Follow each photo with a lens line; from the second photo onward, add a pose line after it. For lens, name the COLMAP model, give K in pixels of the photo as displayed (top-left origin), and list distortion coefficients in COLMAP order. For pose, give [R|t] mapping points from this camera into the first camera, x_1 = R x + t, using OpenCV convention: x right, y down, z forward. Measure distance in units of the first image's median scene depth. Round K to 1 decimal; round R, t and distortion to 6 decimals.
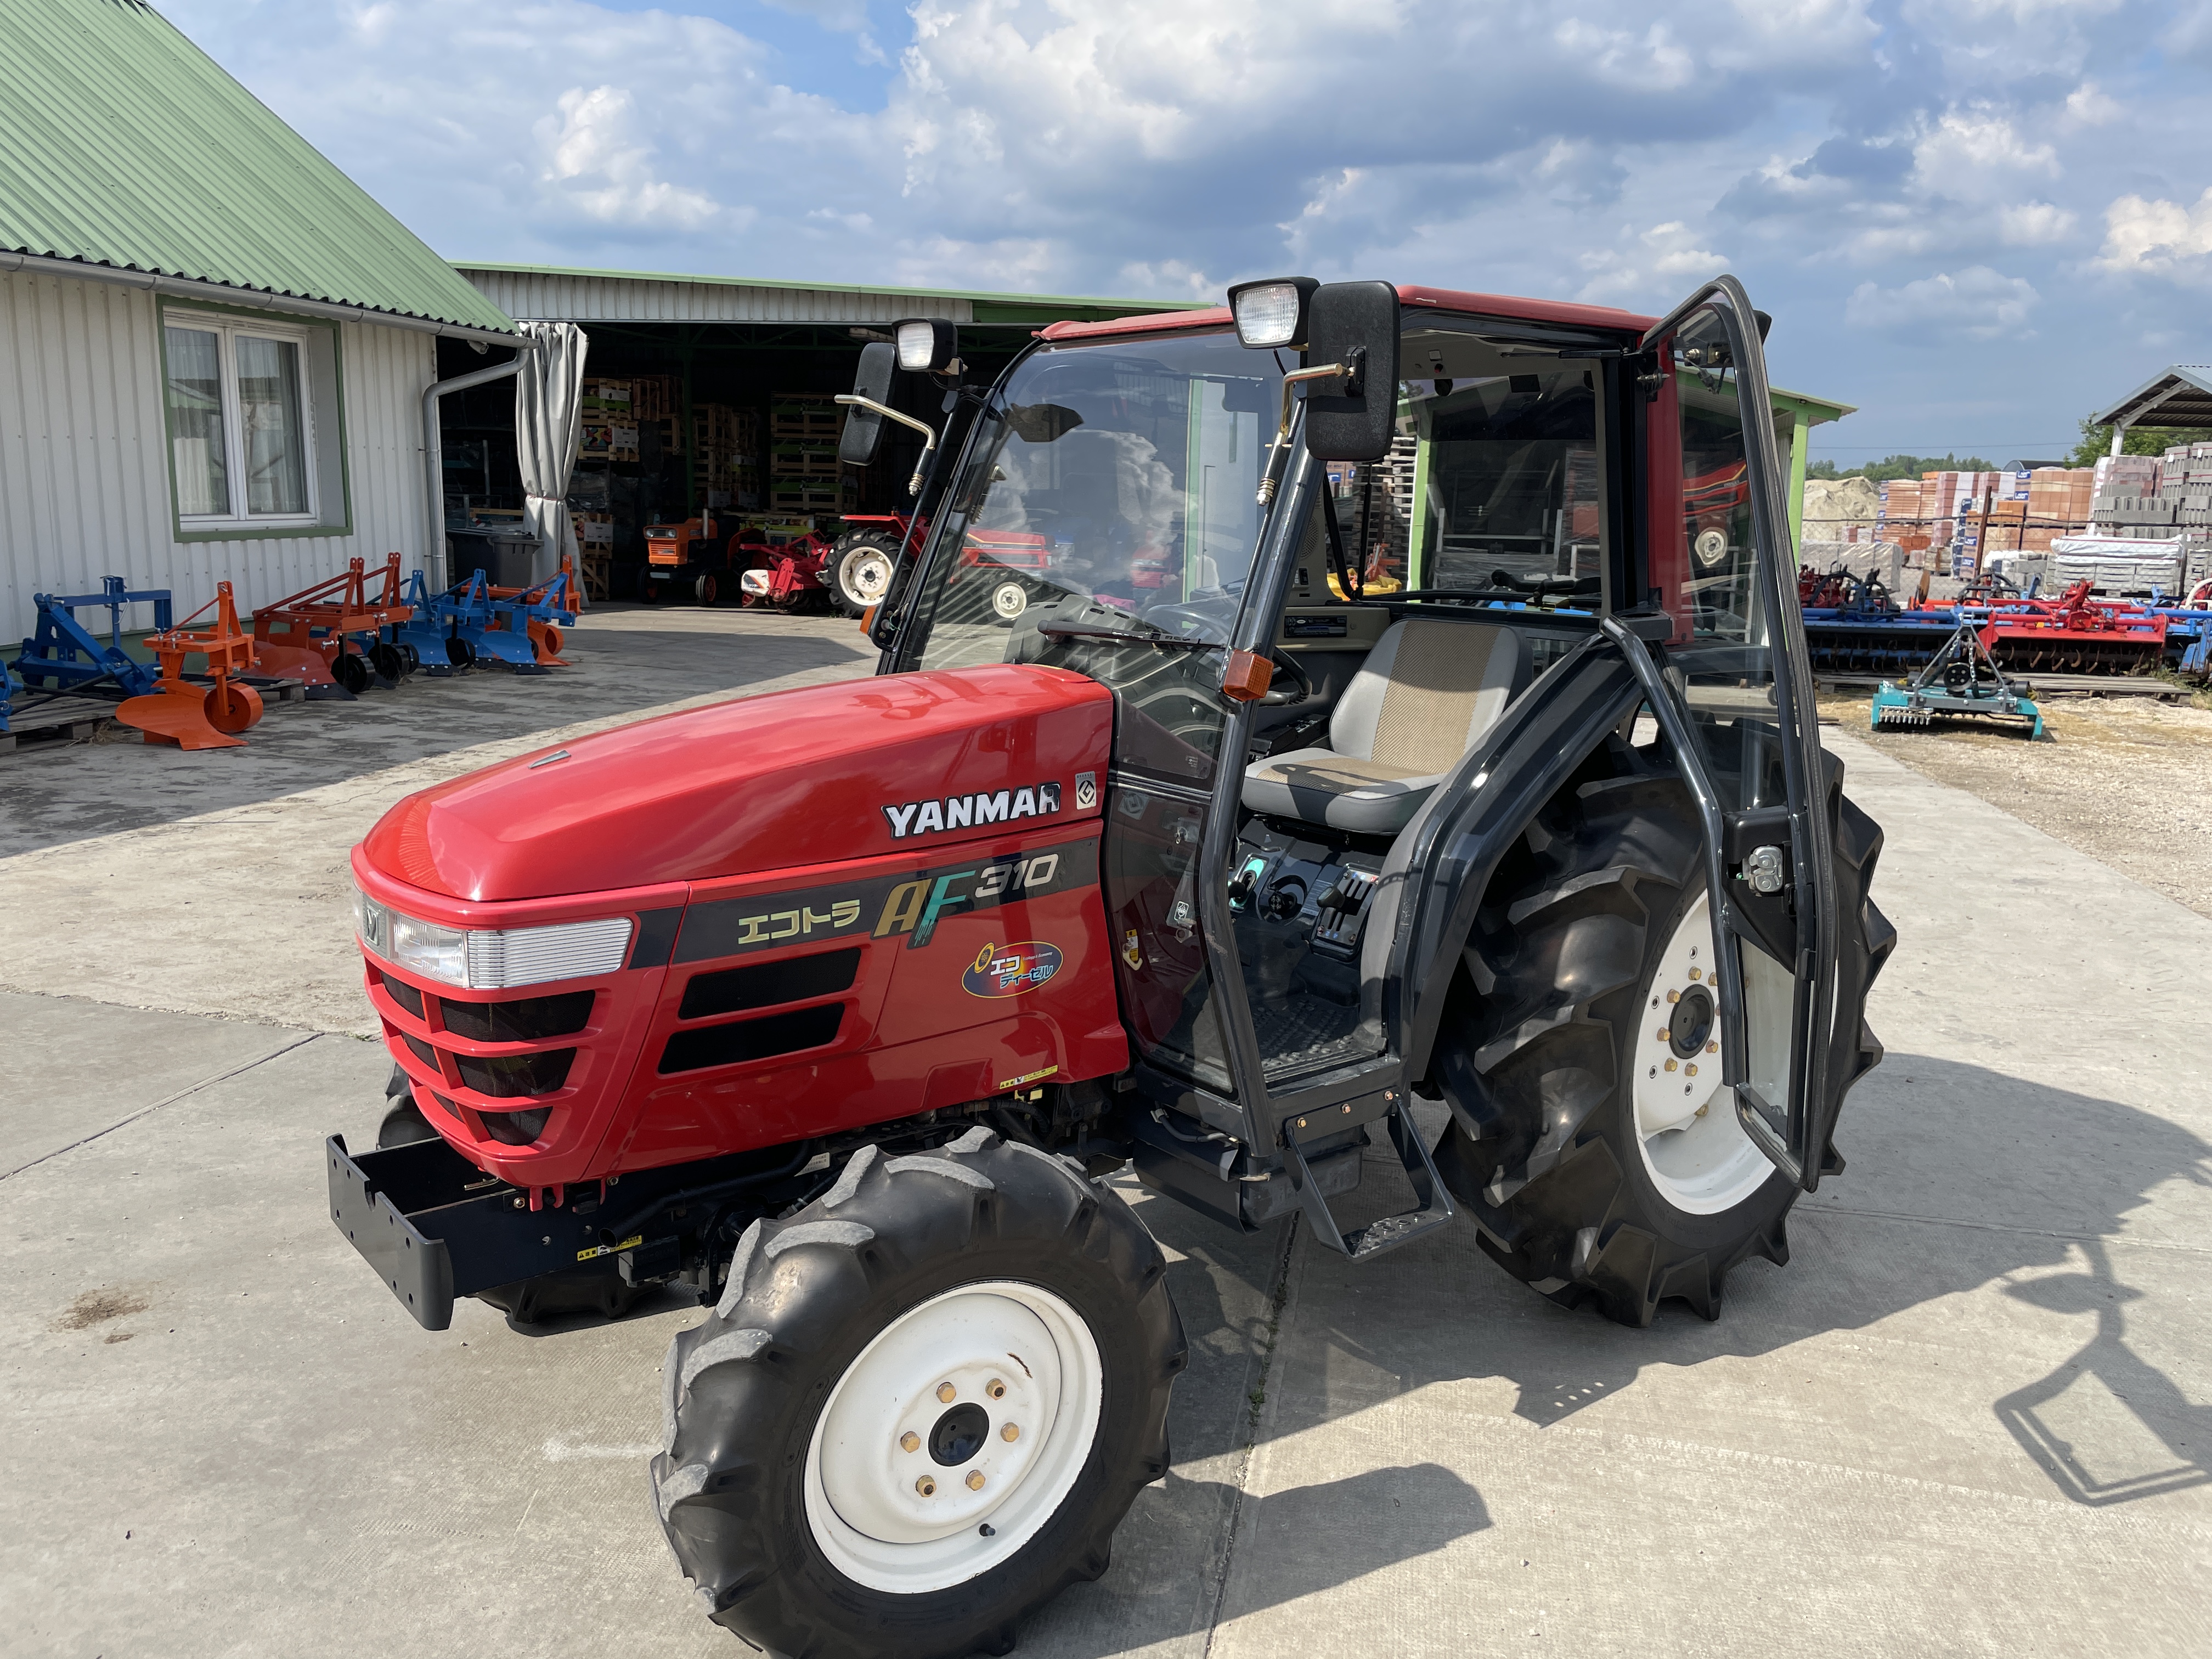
lens RADIAL K [[1688.7, 0, 1106.0], [0, 1688.7, 829.5], [0, 0, 1]] dist [0.094961, -0.130392]
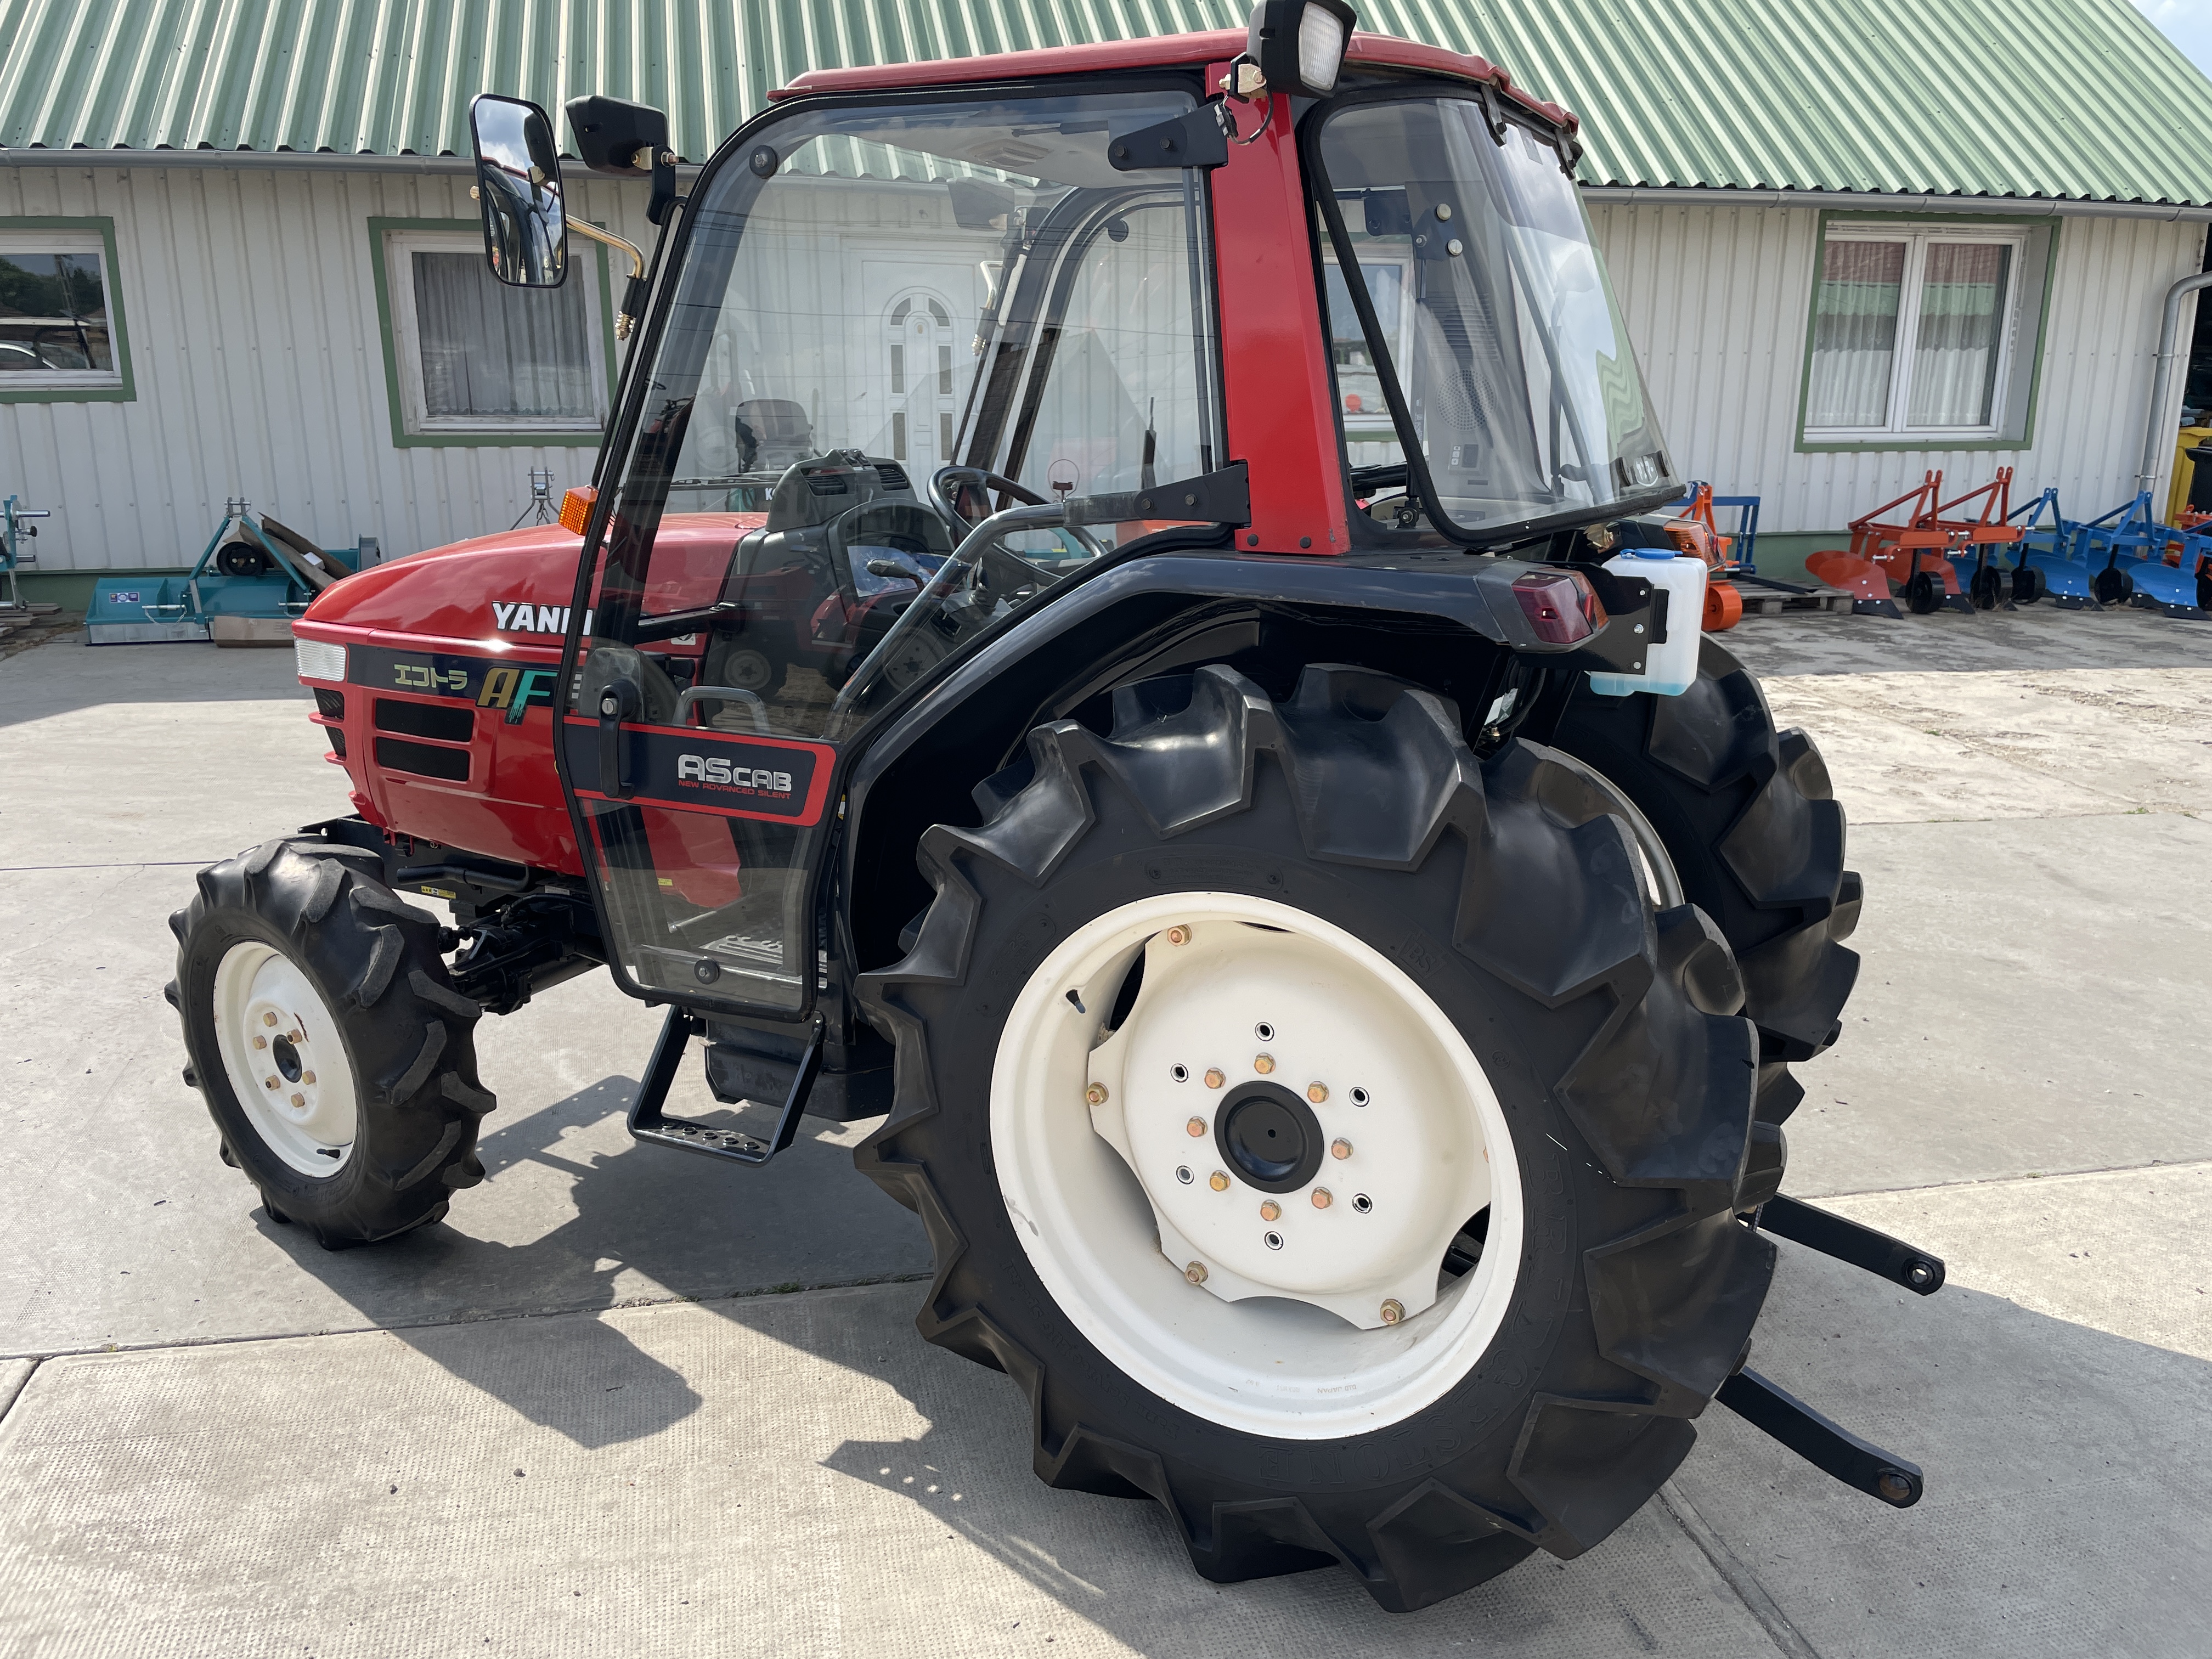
lens RADIAL K [[1688.7, 0, 1106.0], [0, 1688.7, 829.5], [0, 0, 1]] dist [0.094961, -0.130392]
pose [[0.396503, 0.213169, -0.892942, 0.741799], [-0.179654, 0.971878, 0.152240, -0.076039], [0.900283, 0.100057, 0.423649, 0.558264]]
